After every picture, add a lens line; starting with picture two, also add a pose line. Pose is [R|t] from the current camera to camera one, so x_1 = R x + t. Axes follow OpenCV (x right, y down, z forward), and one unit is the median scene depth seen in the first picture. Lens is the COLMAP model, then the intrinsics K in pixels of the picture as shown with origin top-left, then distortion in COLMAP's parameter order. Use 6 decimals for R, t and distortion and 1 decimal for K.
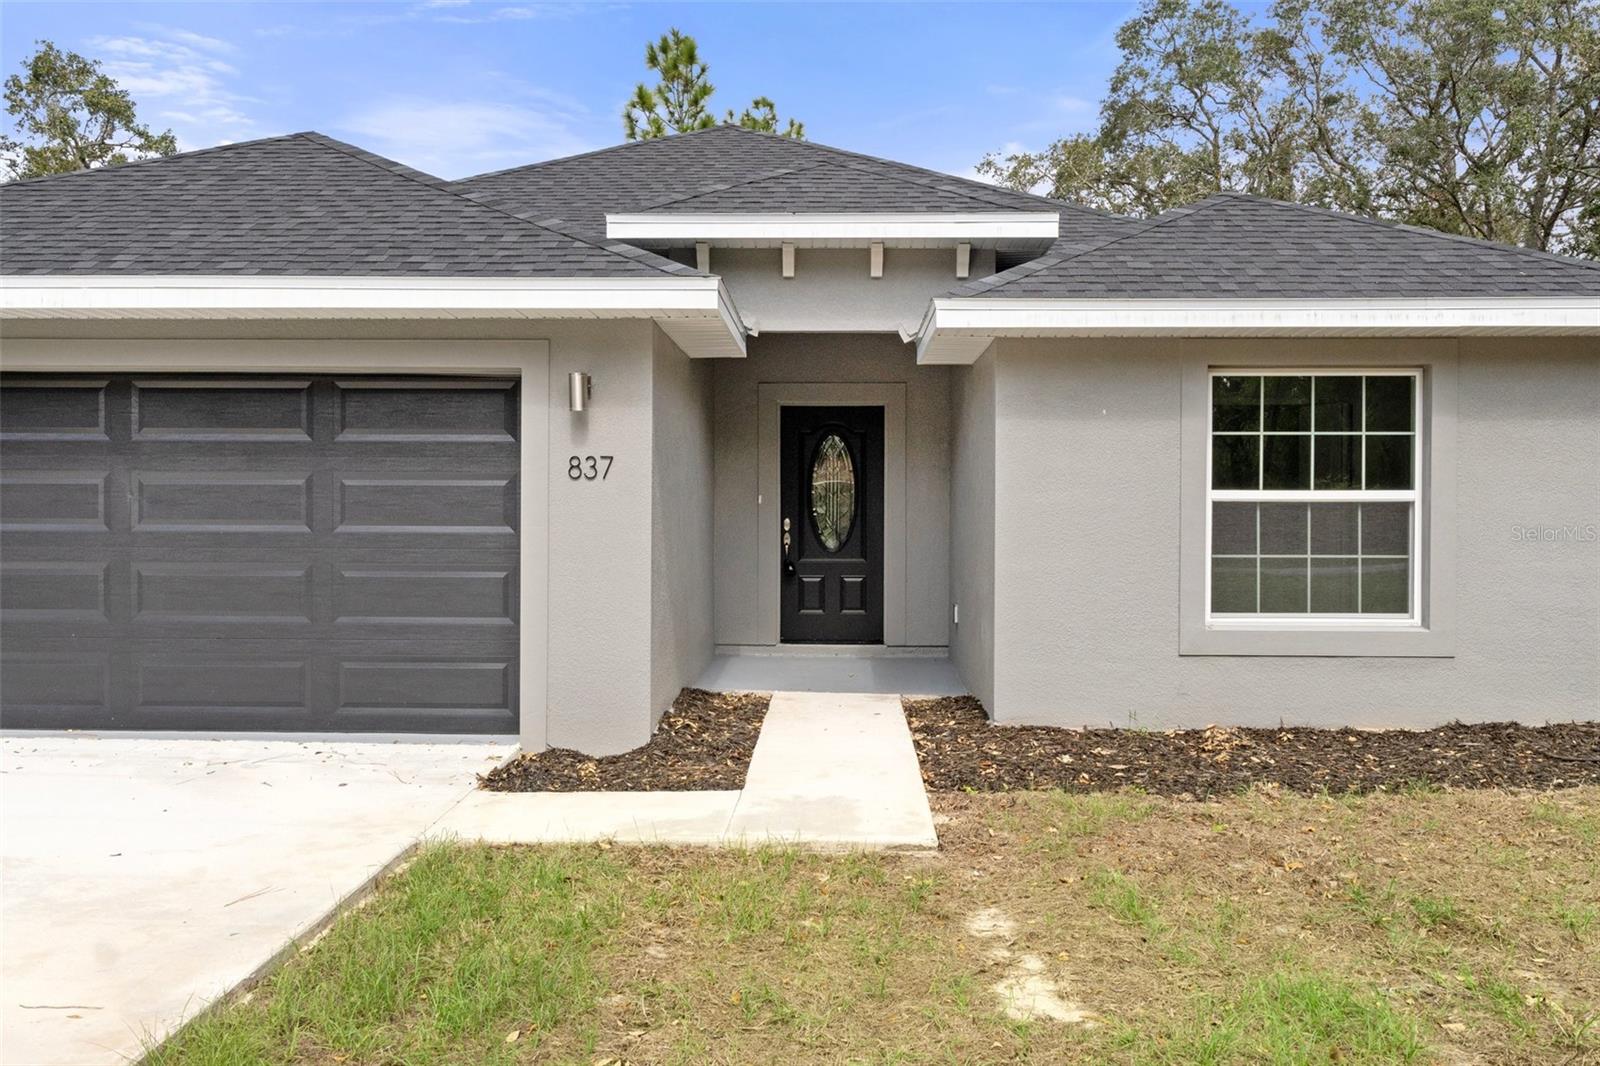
lens RADIAL K [[1438.7, 0, 801.8], [0, 1438.7, 537.7], [0, 0, 1]] dist [-0.011377, -0.003445]
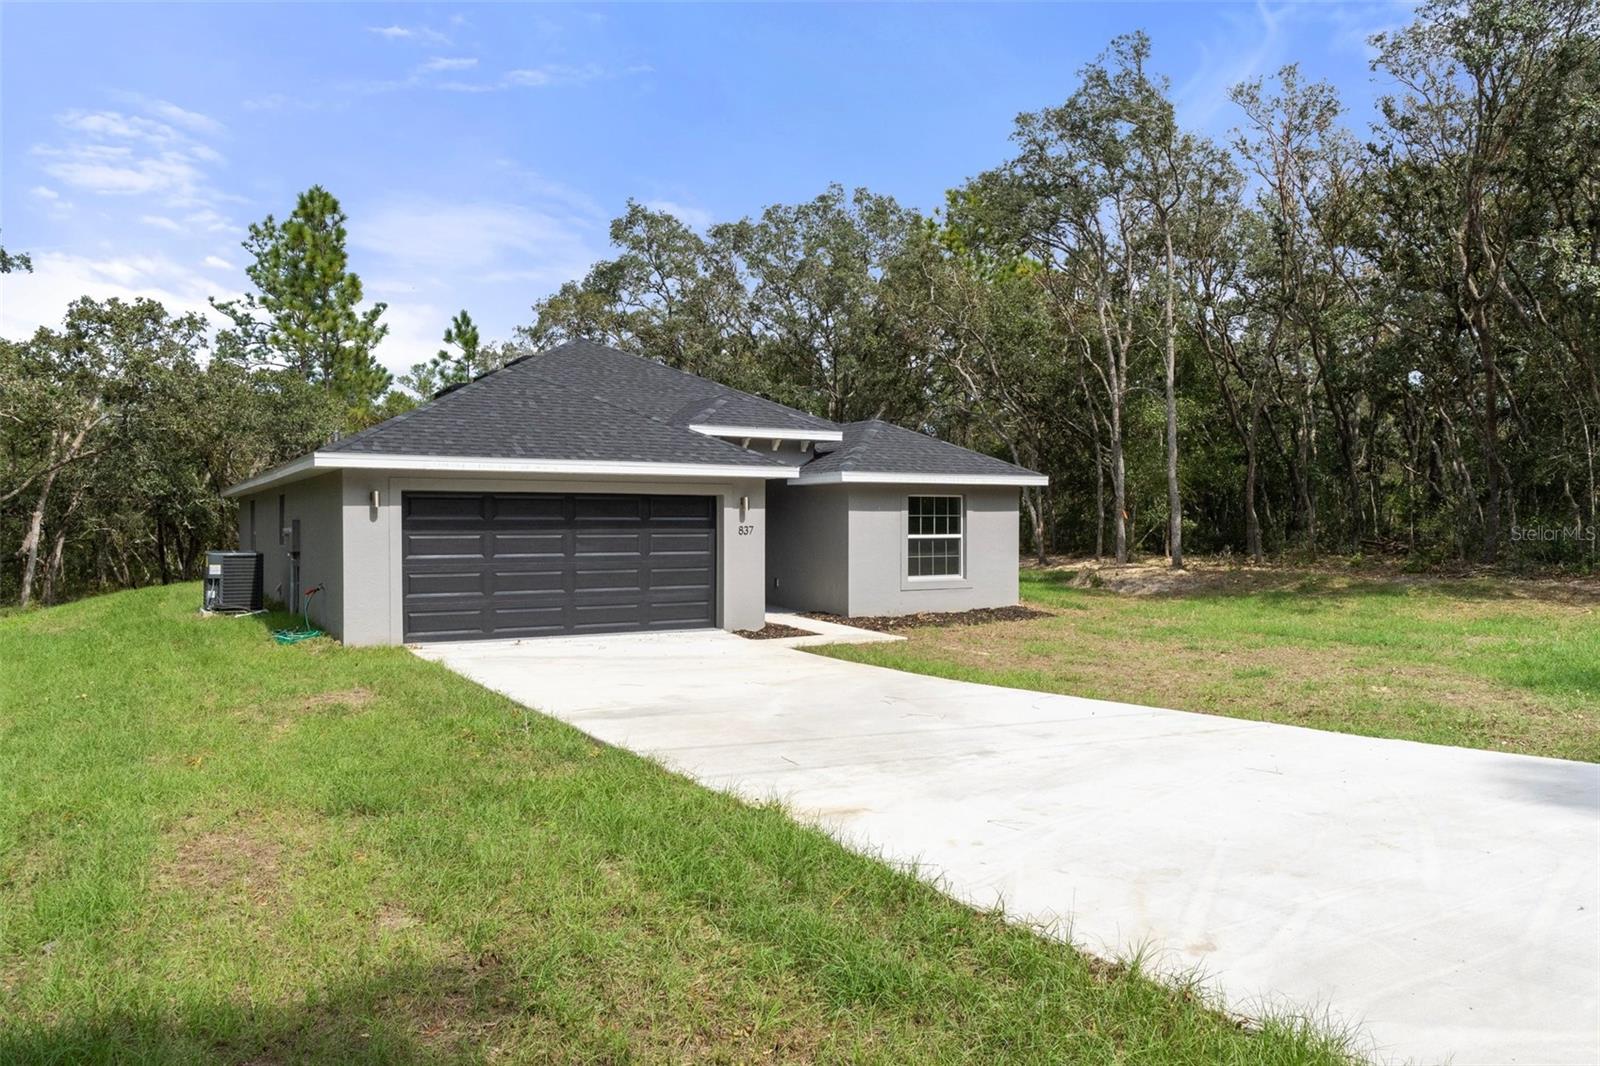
lens RADIAL K [[1110.0, 0, 798.2], [0, 1110.0, 525.6], [0, 0, 1]] dist [-0.001485, -0.000281]
pose [[0.848848, -0.006940, 0.528591, -1.080787], [0.005470, 0.999976, 0.004345, -0.060945], [-0.528608, -0.000797, 0.848866, -0.802975]]
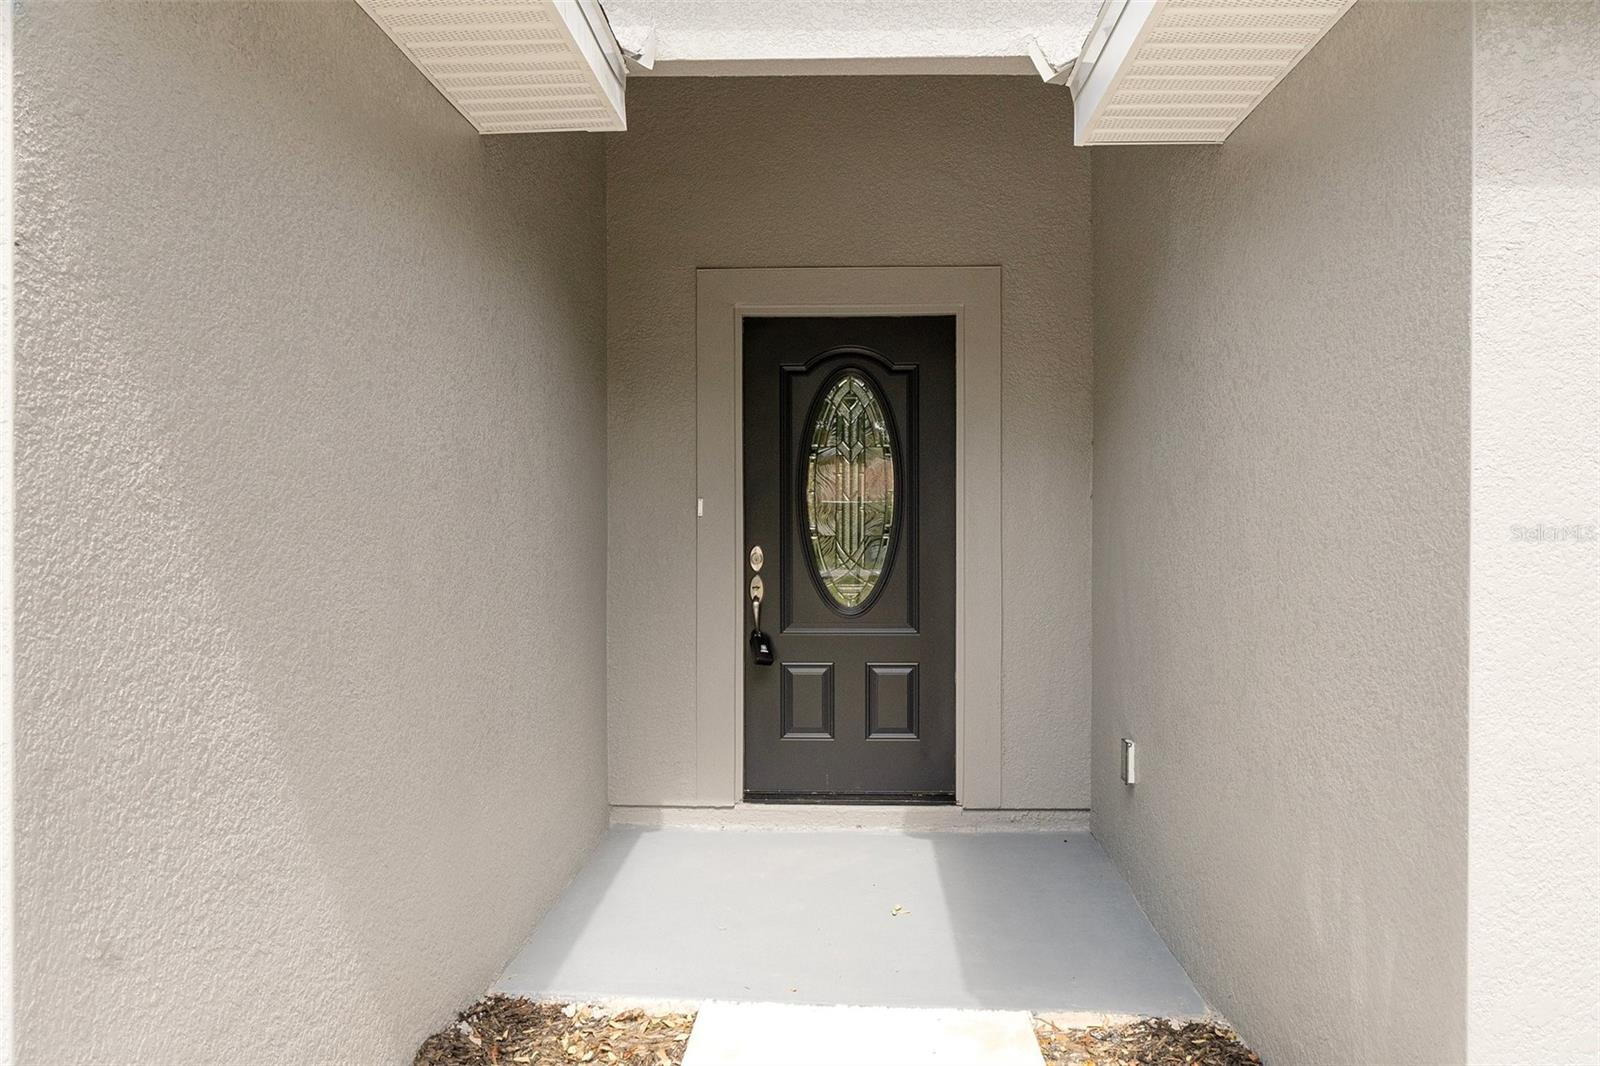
lens RADIAL K [[1438.7, 0, 799.3], [0, 1438.7, 536.0], [0, 0, 1]] dist [-0.011377, -0.003445]
pose [[0.999953, -0.003294, -0.009067, 0.010226], [0.003174, 0.999908, -0.013212, -0.012313], [0.009110, 0.013183, 0.999872, 0.598174]]
